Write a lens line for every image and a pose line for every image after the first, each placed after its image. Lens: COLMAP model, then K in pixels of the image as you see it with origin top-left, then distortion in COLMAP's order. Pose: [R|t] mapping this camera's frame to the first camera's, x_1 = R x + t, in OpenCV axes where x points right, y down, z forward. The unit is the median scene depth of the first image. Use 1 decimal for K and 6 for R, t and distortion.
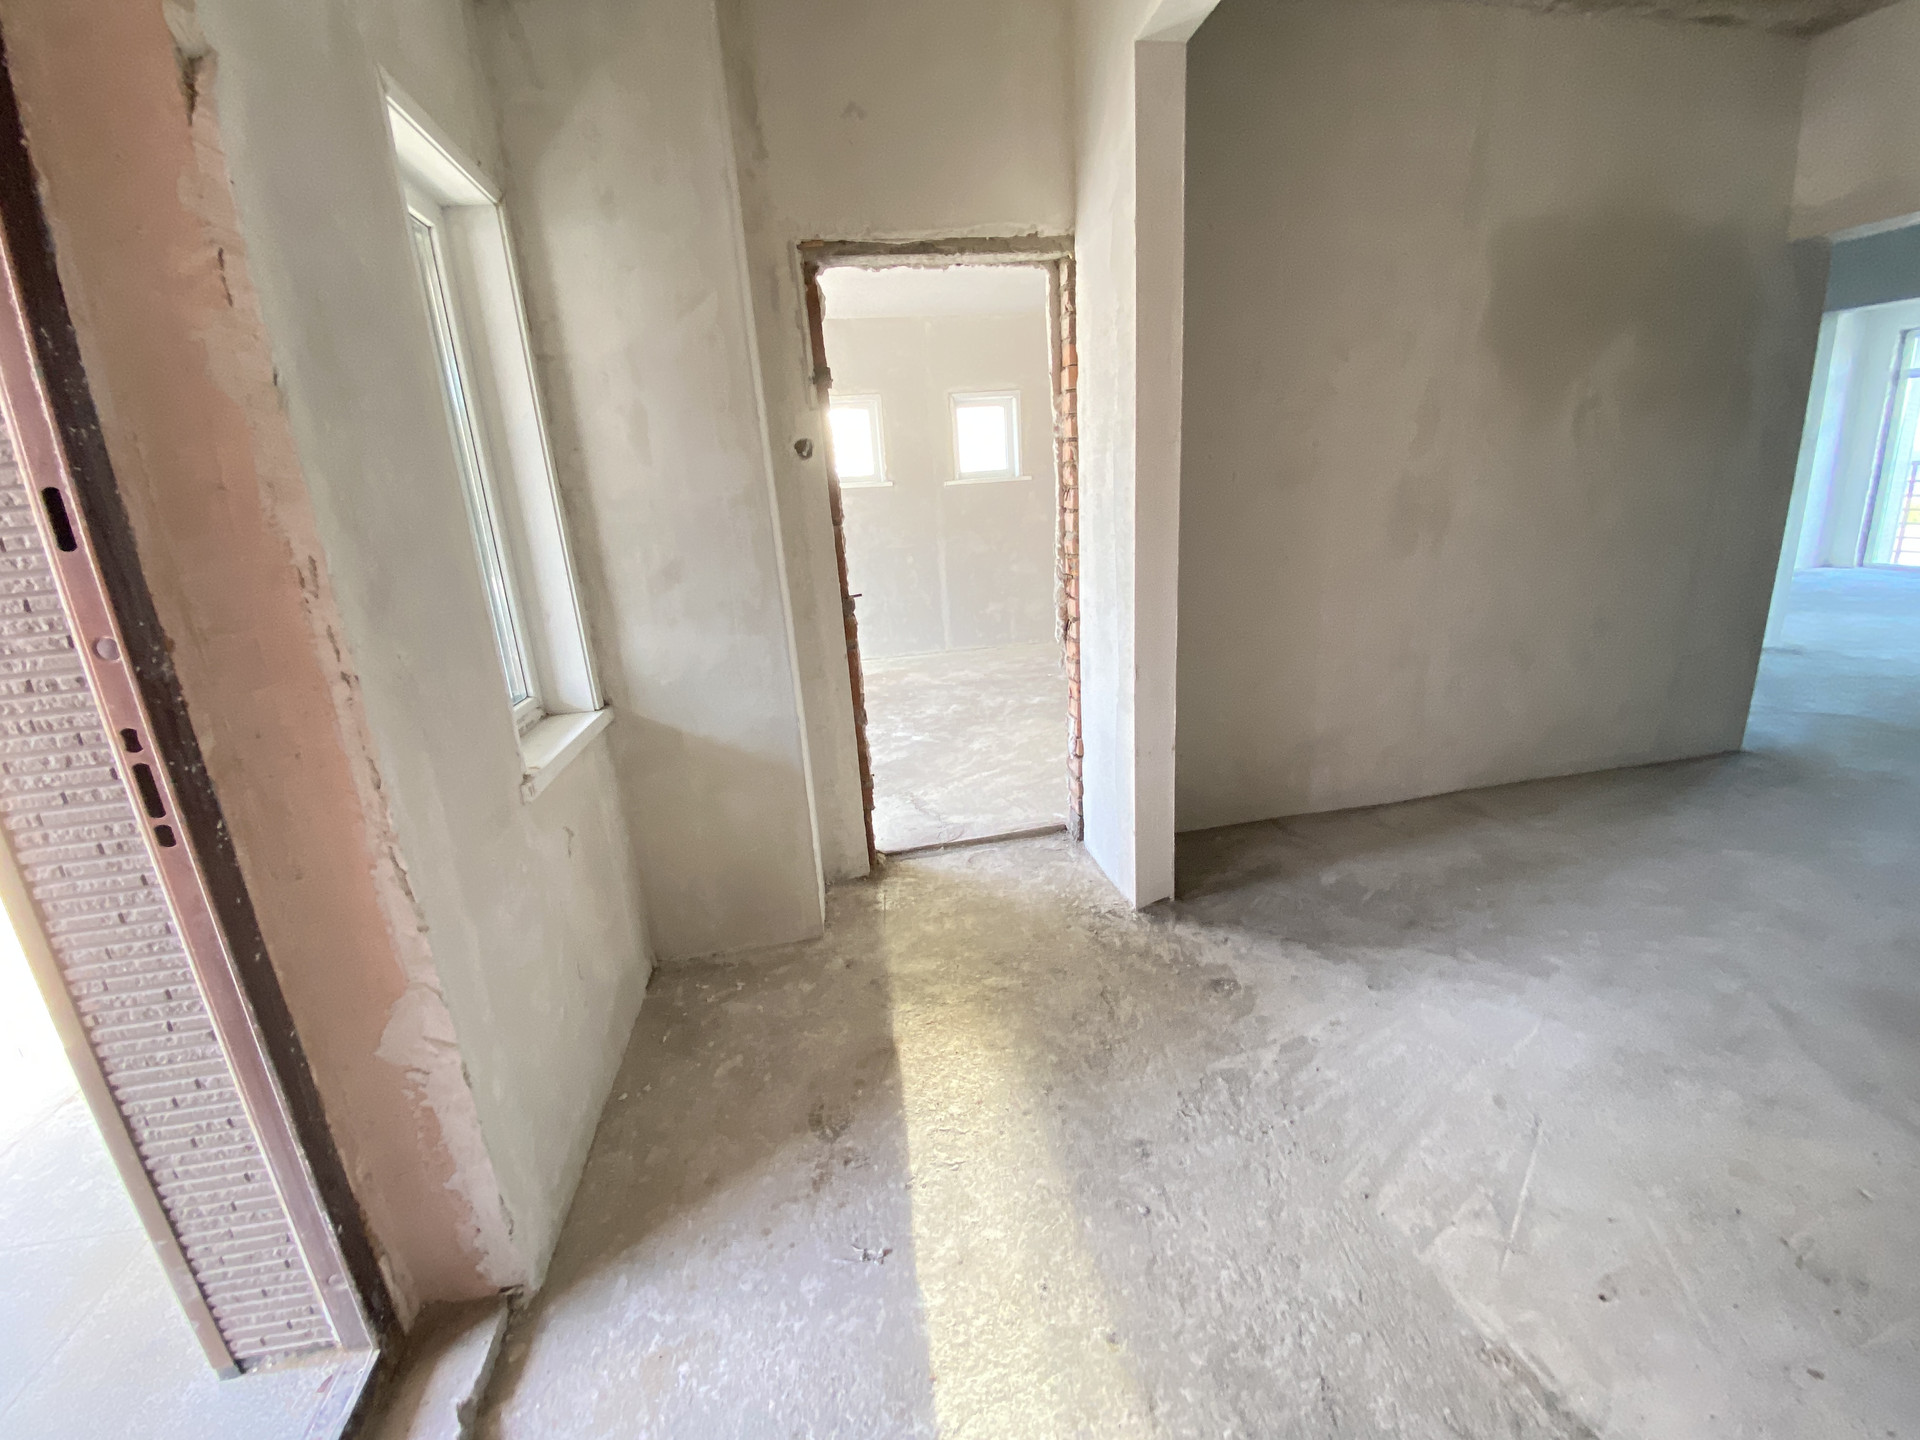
lens RADIAL K [[778.9, 0, 962.0], [0, 778.9, 712.8], [0, 0, 1]] dist [-0.030389, -0.003469]
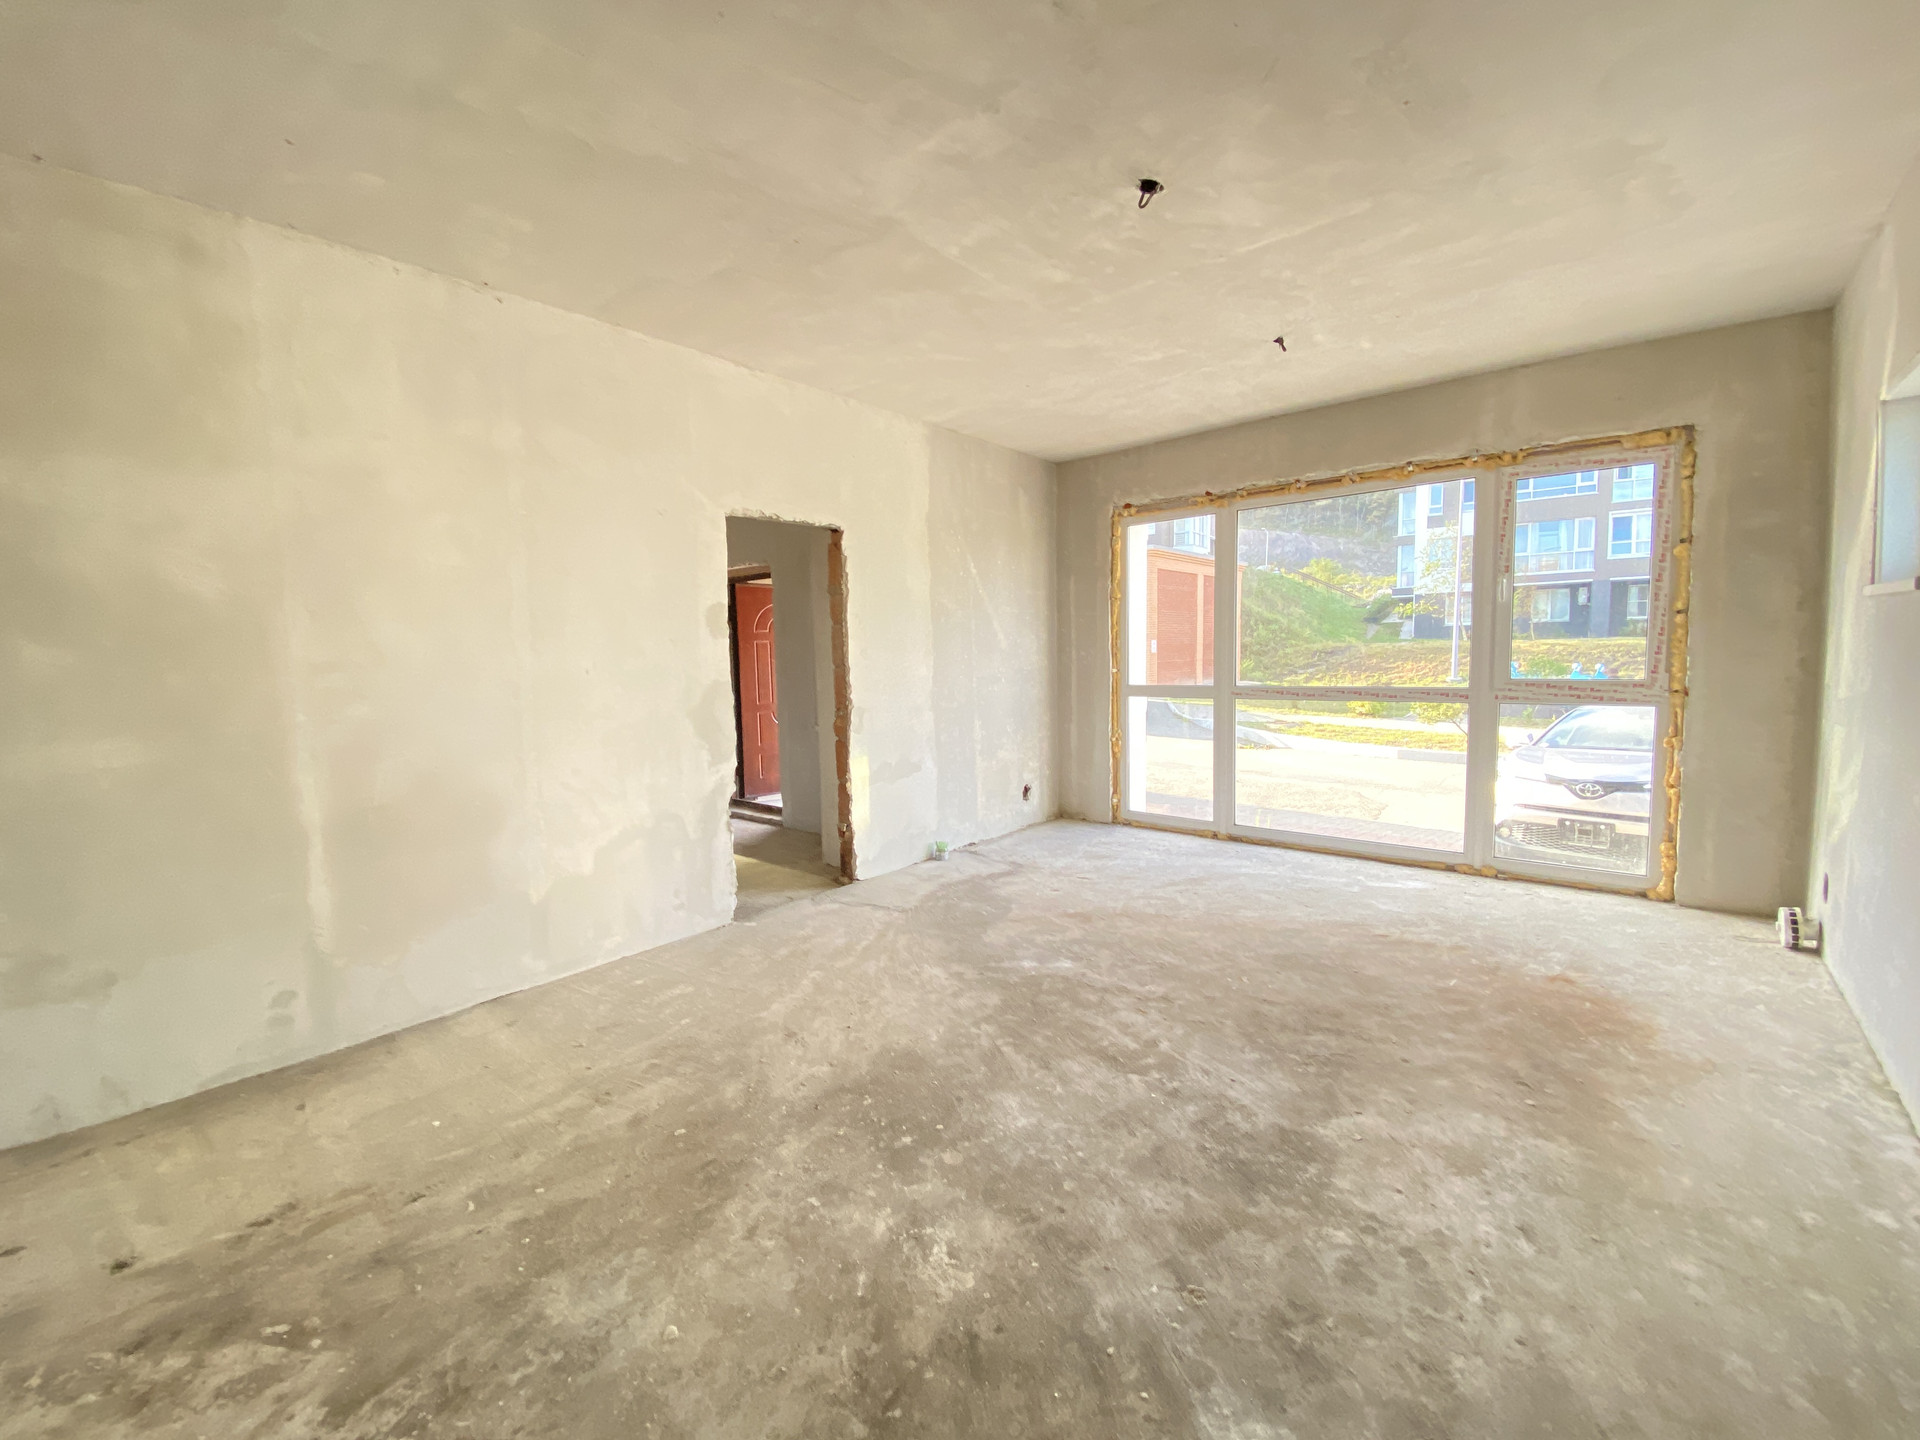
lens RADIAL K [[778.9, 0, 959.9], [0, 778.9, 723.8], [0, 0, 1]] dist [-0.030389, -0.003469]
pose [[-0.771273, 0.134309, -0.622173, 0.420957], [-0.098989, 0.940281, 0.325689, -0.415862], [0.628760, 0.312784, -0.711918, 1.435368]]
